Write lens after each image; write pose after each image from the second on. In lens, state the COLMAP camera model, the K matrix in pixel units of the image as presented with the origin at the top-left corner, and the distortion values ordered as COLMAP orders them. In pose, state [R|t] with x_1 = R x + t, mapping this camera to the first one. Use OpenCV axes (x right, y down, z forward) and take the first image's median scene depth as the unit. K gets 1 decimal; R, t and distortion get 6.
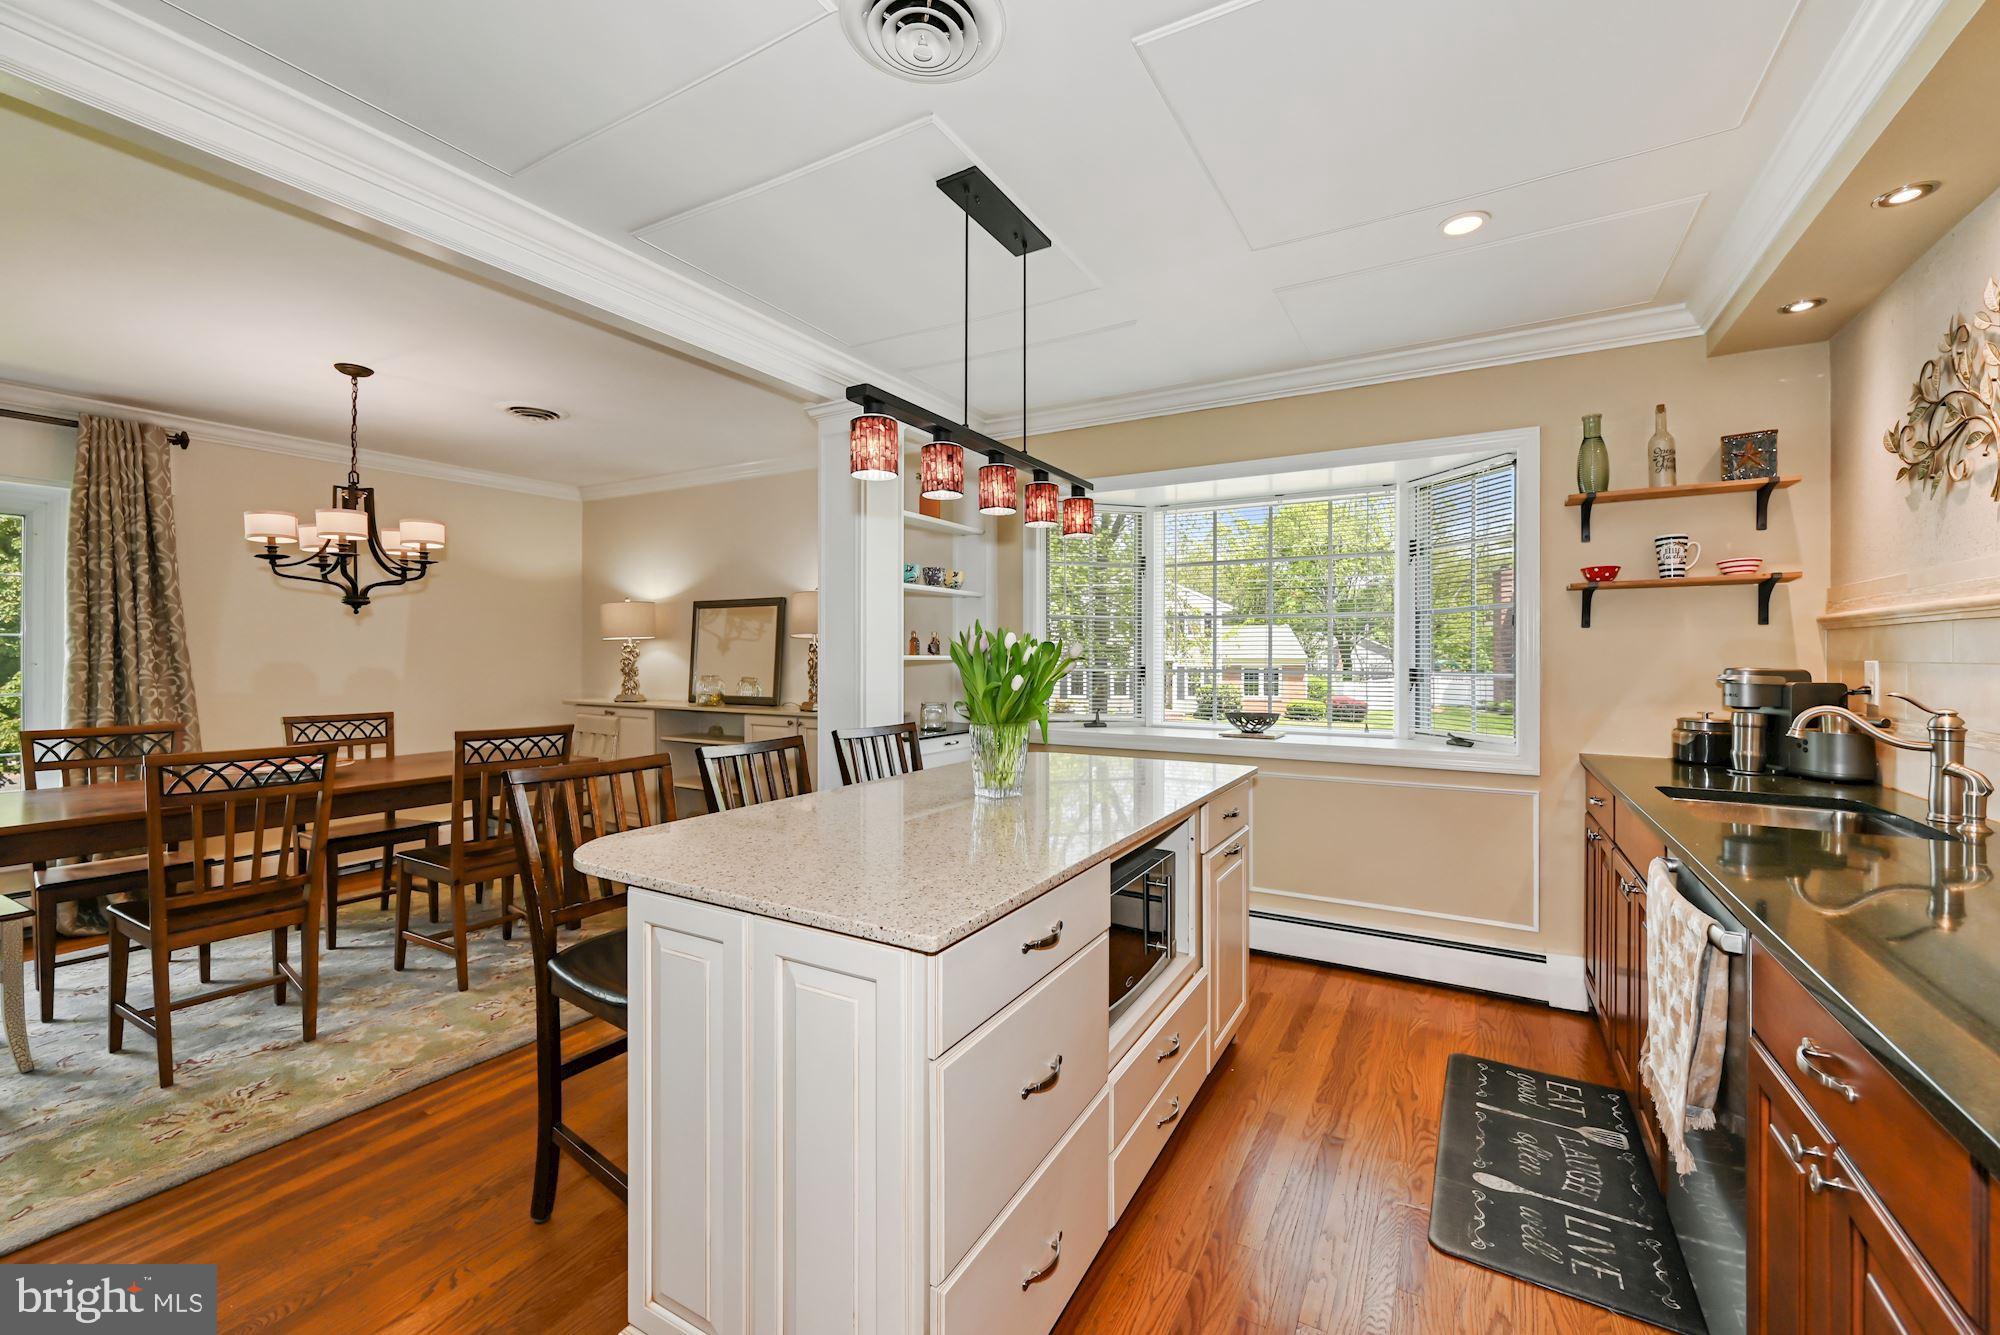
lens RADIAL K [[803.9, 0, 998.0], [0, 803.9, 653.2], [0, 0, 1]] dist [-0.000106, -0.000014]
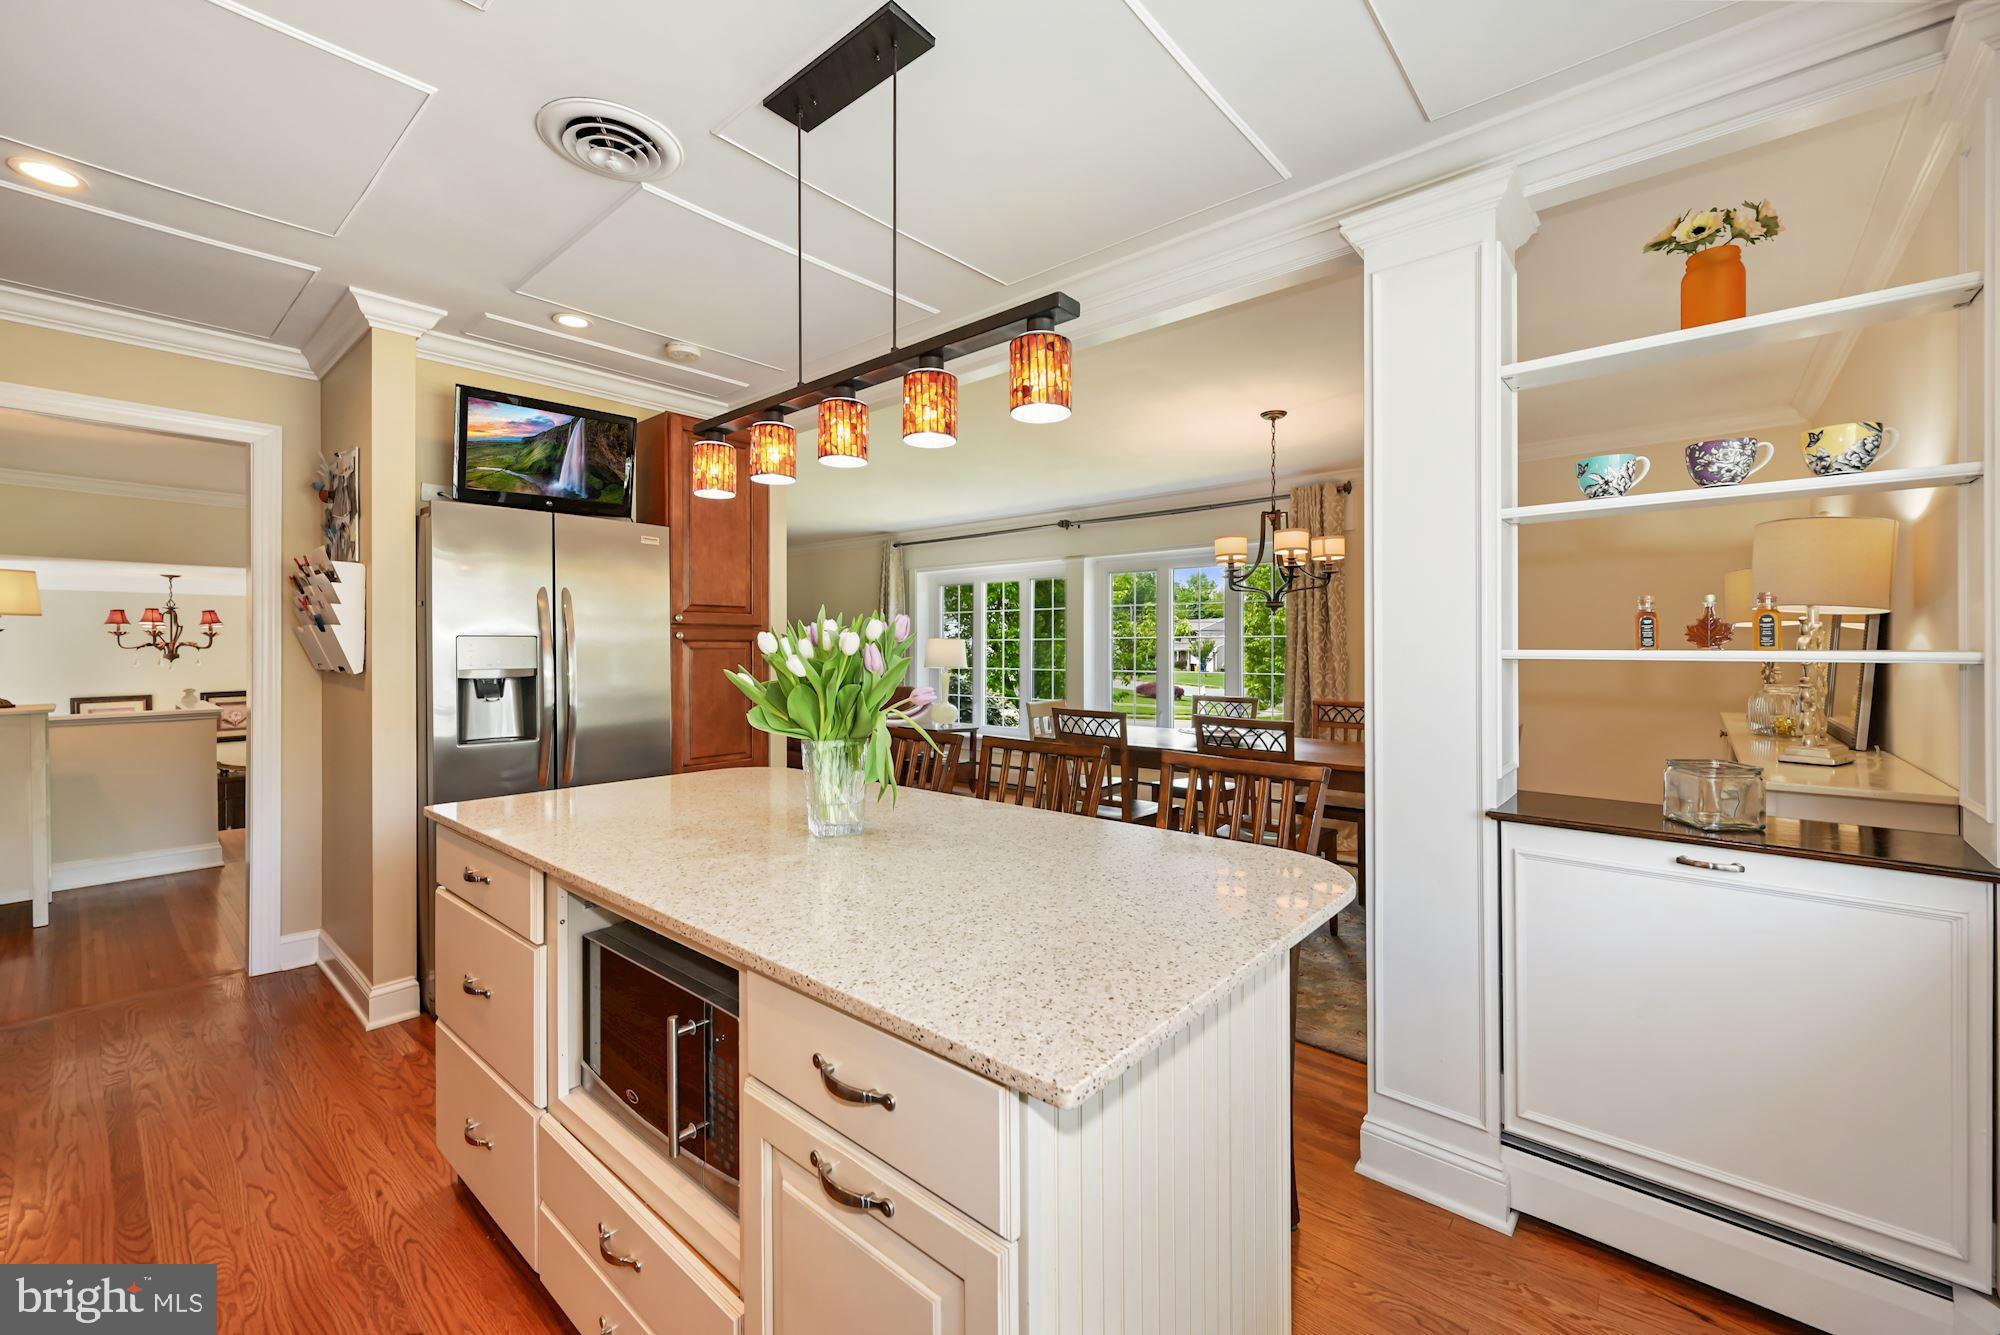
lens RADIAL K [[803.9, 0, 998.0], [0, 803.9, 653.2], [0, 0, 1]] dist [-0.000106, -0.000014]
pose [[-0.182342, 0.001500, -0.983234, 0.470506], [-0.001542, 0.999997, 0.001811, 0.005646], [0.983234, 0.001847, -0.182339, 0.820460]]
